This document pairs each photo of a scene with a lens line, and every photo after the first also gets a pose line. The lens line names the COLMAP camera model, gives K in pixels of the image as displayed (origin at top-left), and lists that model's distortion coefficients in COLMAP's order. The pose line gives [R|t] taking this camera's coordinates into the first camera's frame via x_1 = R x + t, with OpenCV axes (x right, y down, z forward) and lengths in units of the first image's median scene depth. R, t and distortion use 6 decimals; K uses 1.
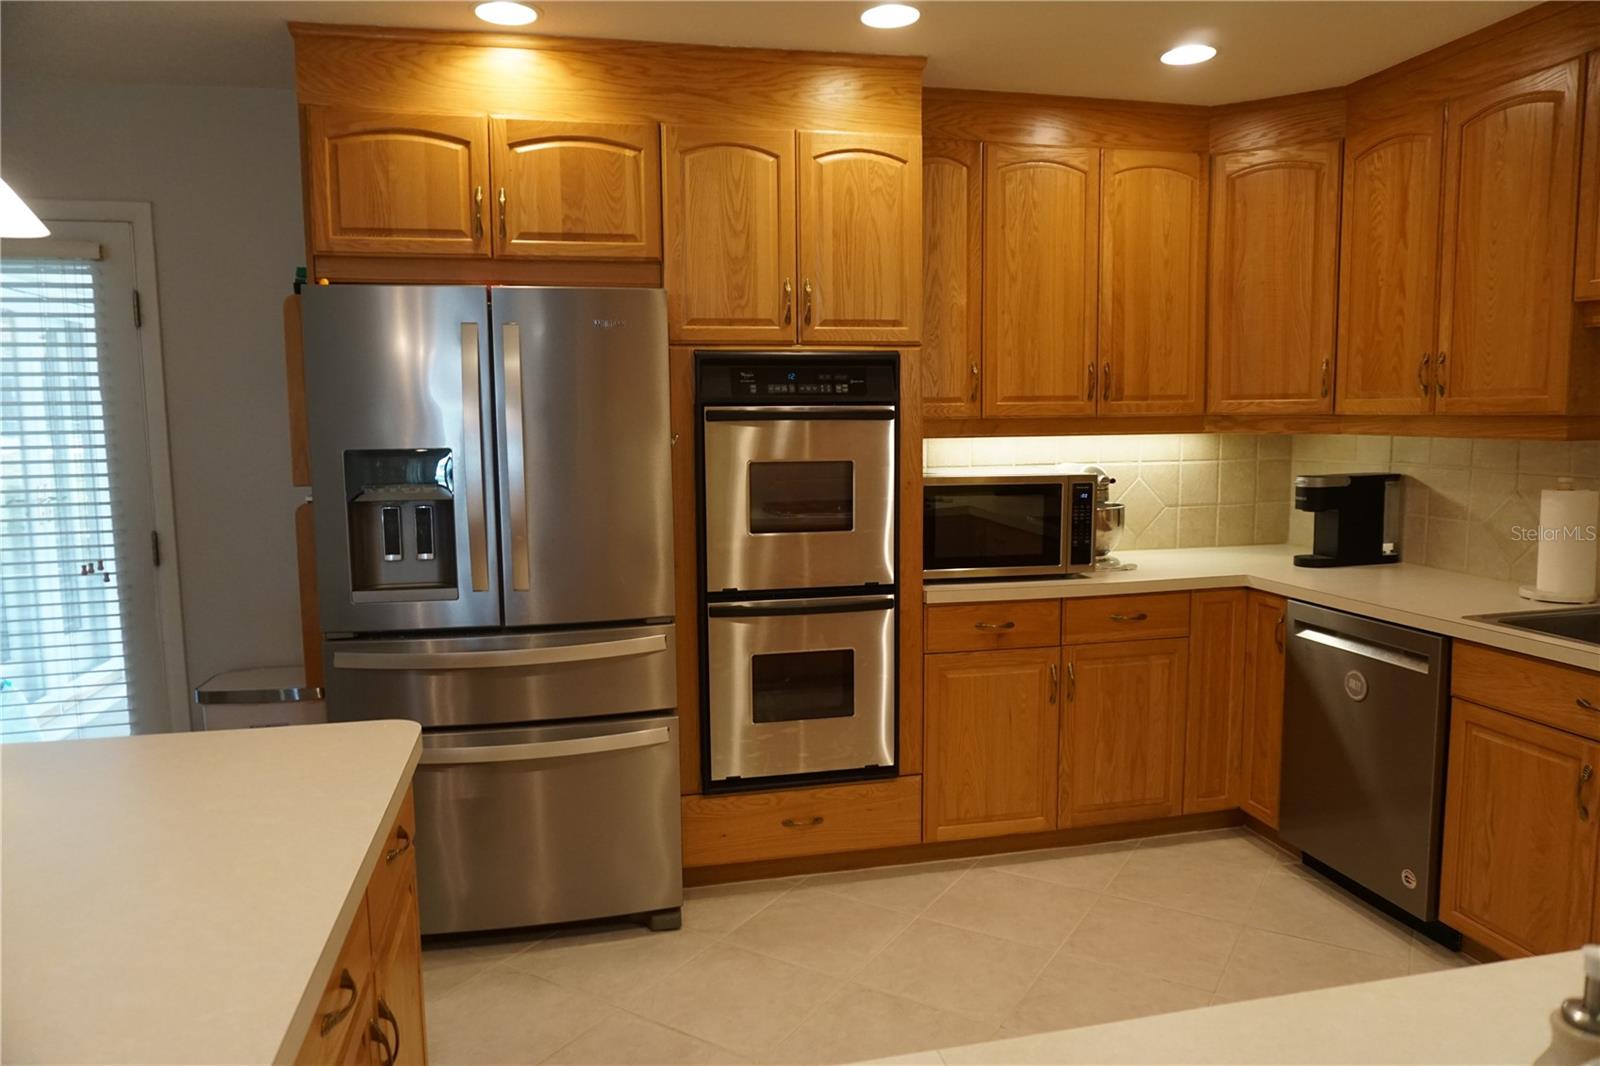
lens RADIAL K [[1068.1, 0, 800.6], [0, 1068.1, 533.0], [0, 0, 1]] dist [-0.055990, 0.042552]
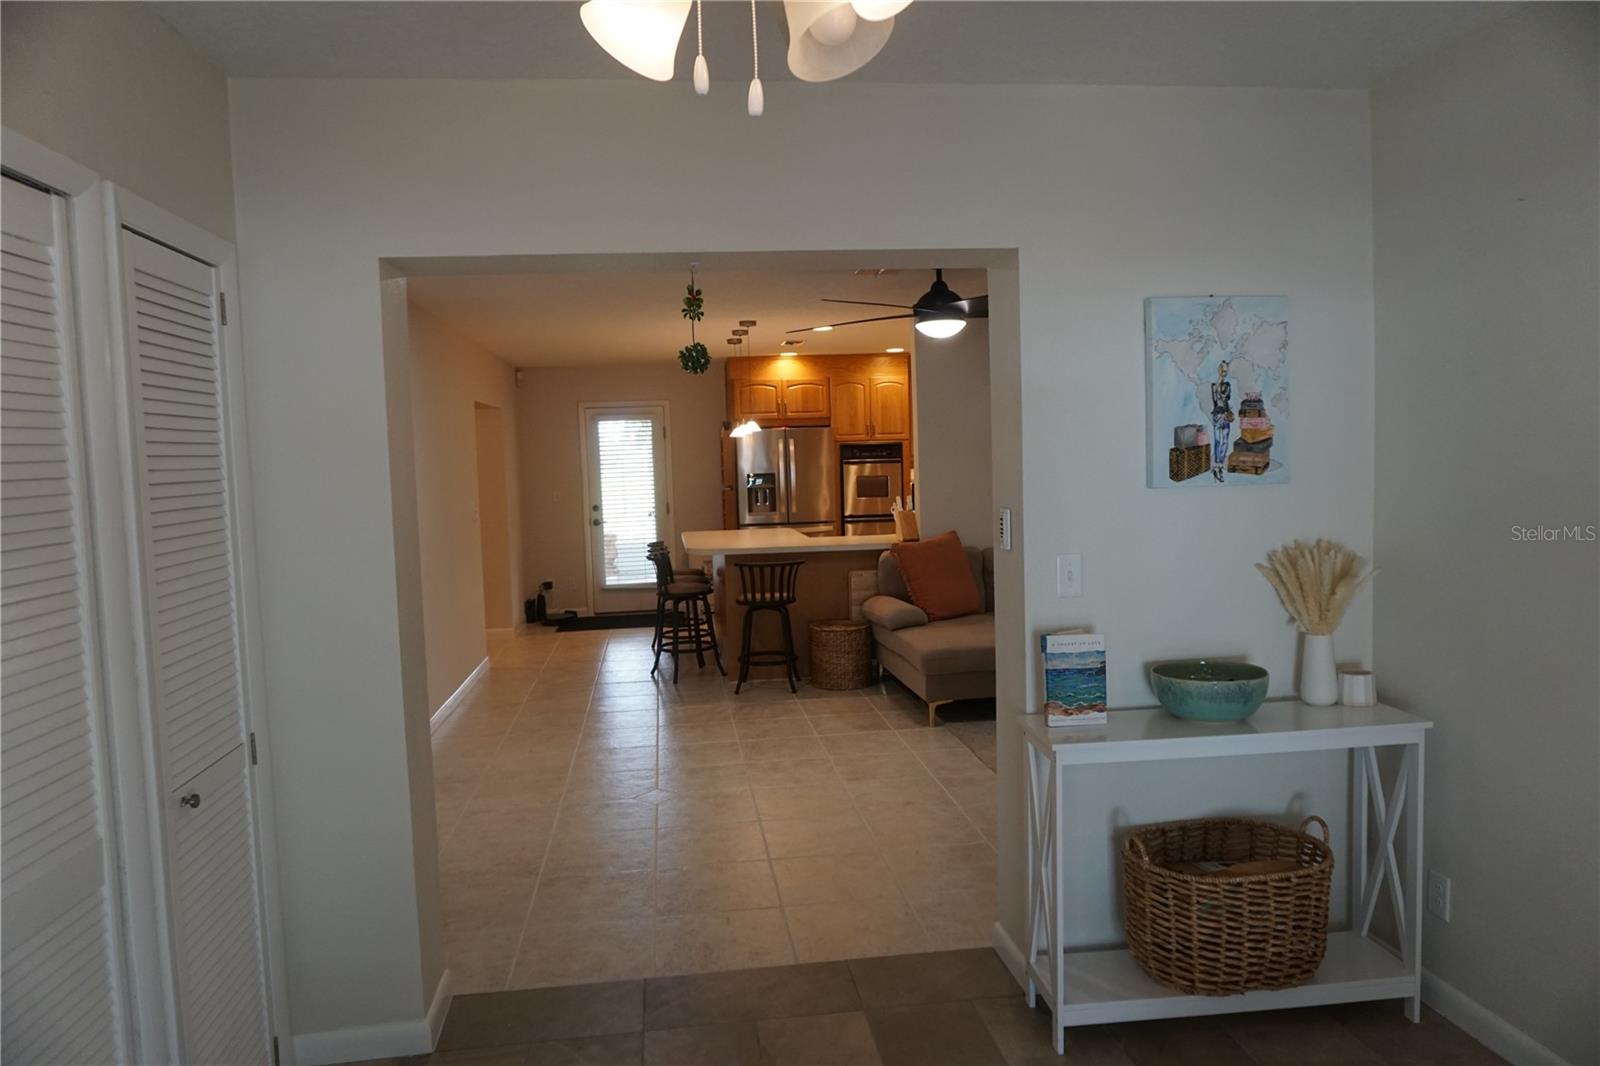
lens RADIAL K [[1068.1, 0, 800.6], [0, 1068.1, 533.0], [0, 0, 1]] dist [-0.055990, 0.042552]
pose [[0.994762, -0.014099, -0.101242, 0.103029], [0.009918, 0.999081, -0.041689, 0.225854], [0.101736, 0.040467, 0.993988, -2.124364]]
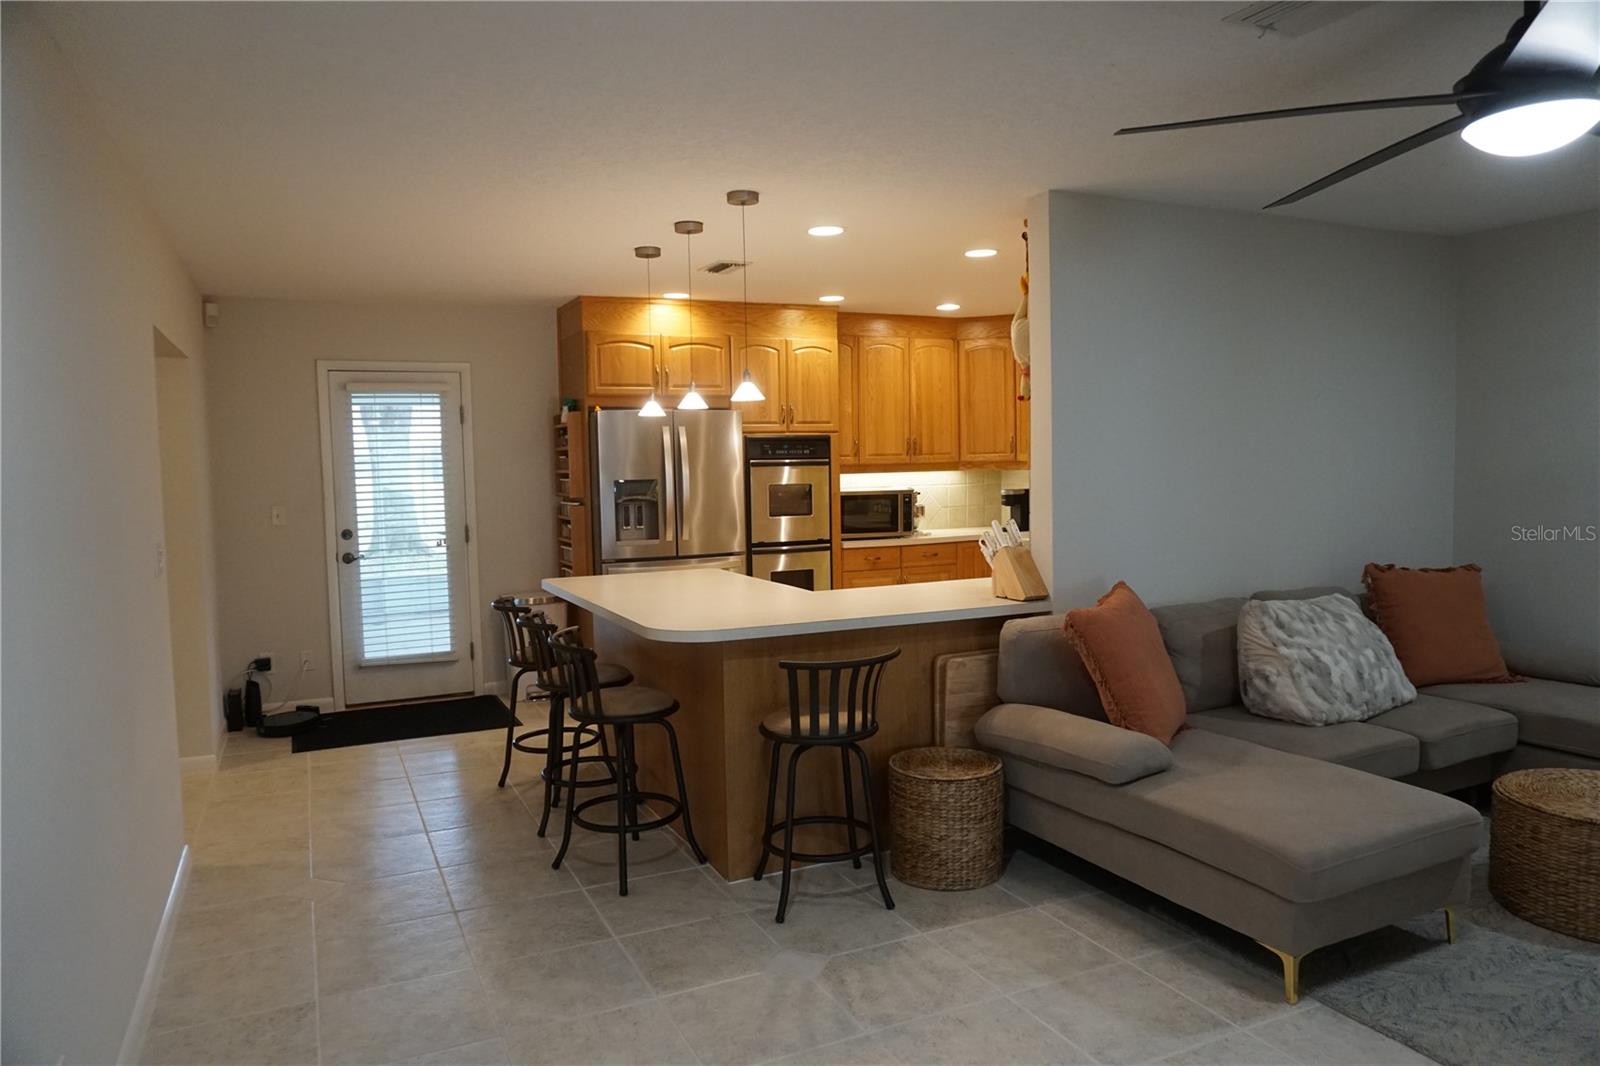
lens RADIAL K [[1053.2, 0, 791.7], [0, 1053.2, 537.3], [0, 0, 1]] dist [-0.043360, 0.001883]
pose [[0.977343, -0.024567, 0.210233, -0.429500], [0.033156, 0.998749, -0.037425, 0.117091], [-0.209051, 0.043548, 0.976935, -1.069255]]
